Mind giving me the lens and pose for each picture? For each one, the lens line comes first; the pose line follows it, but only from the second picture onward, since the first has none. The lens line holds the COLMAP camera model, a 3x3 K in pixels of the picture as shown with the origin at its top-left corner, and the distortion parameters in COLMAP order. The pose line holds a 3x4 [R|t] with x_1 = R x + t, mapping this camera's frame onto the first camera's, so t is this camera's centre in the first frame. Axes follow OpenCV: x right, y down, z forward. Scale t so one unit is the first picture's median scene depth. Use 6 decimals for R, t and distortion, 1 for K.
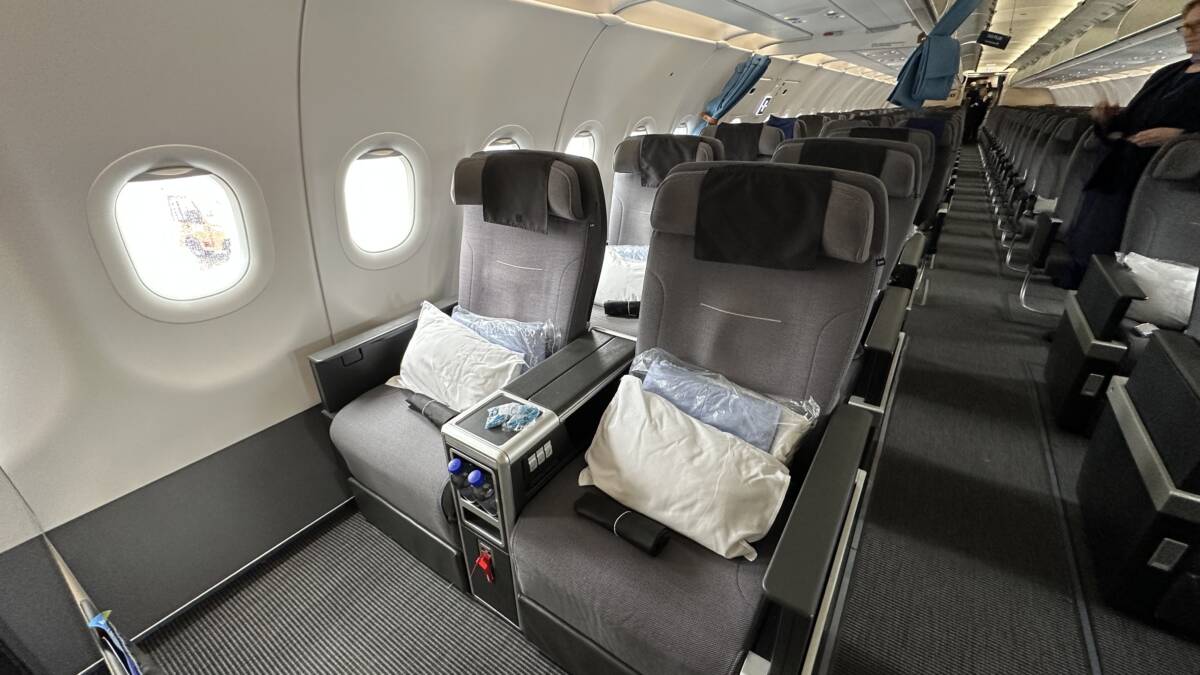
lens RADIAL K [[482.8, 0, 600.0], [0, 482.8, 337.5], [0, 0, 1]] dist [0.000424, 0.000570]
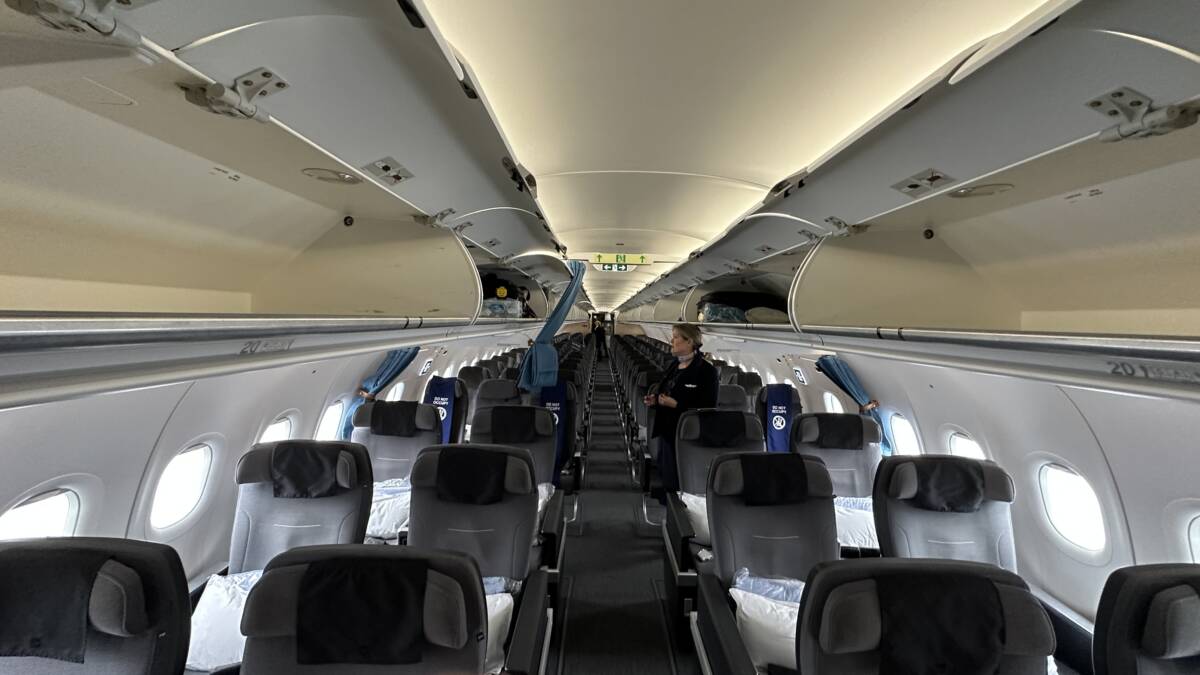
lens RADIAL K [[481.4, 0, 600.0], [0, 481.4, 337.5], [0, 0, 1]] dist [-0.003044, 0.000977]
pose [[0.825037, 0.008294, 0.565018, 0.131114], [0.217058, 0.918532, -0.330431, -0.267860], [-0.521728, 0.395259, 0.756023, -0.185442]]
